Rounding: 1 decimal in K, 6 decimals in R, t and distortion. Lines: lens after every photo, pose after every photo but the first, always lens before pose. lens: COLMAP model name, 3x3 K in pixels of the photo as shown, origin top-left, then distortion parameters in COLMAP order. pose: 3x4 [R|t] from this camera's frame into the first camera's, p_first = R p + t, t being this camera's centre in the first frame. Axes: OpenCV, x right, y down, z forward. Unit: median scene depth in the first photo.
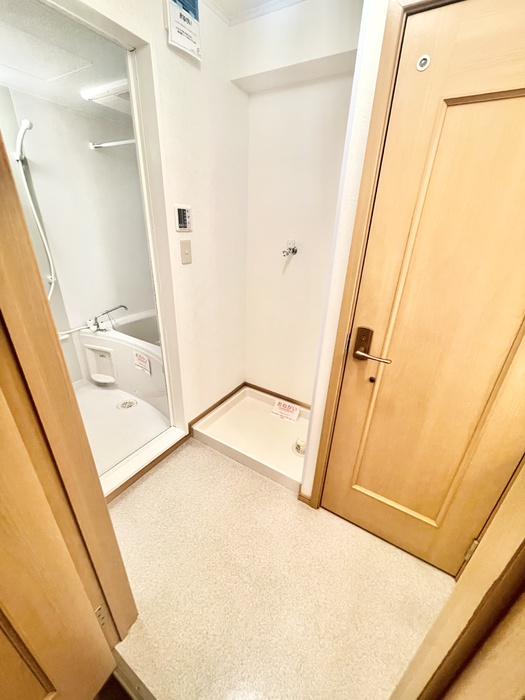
lens RADIAL K [[281.8, 0, 262.5], [0, 281.8, 350.0], [0, 0, 1]] dist [-0.002061, -0.000271]
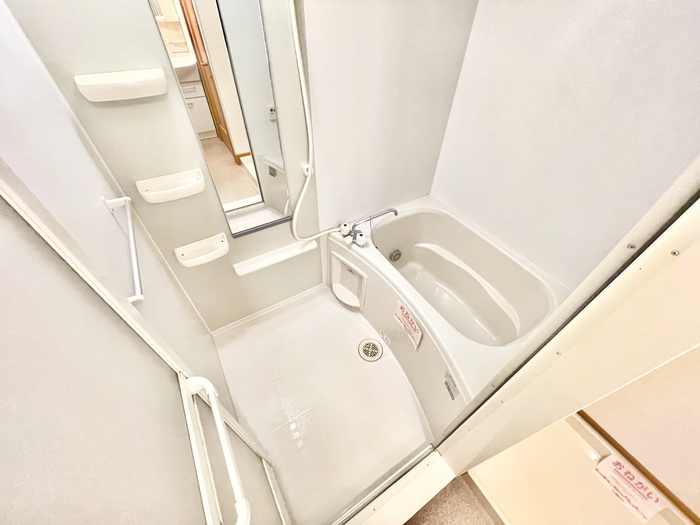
lens RADIAL K [[281.8, 0, 350.0], [0, 281.8, 262.5], [0, 0, 1]] dist [-0.002061, -0.000271]
pose [[0.890050, 0.313956, -0.330518, -0.350662], [-0.177857, 0.906738, 0.382353, -0.289078], [0.419735, -0.281528, 0.862881, 0.391419]]
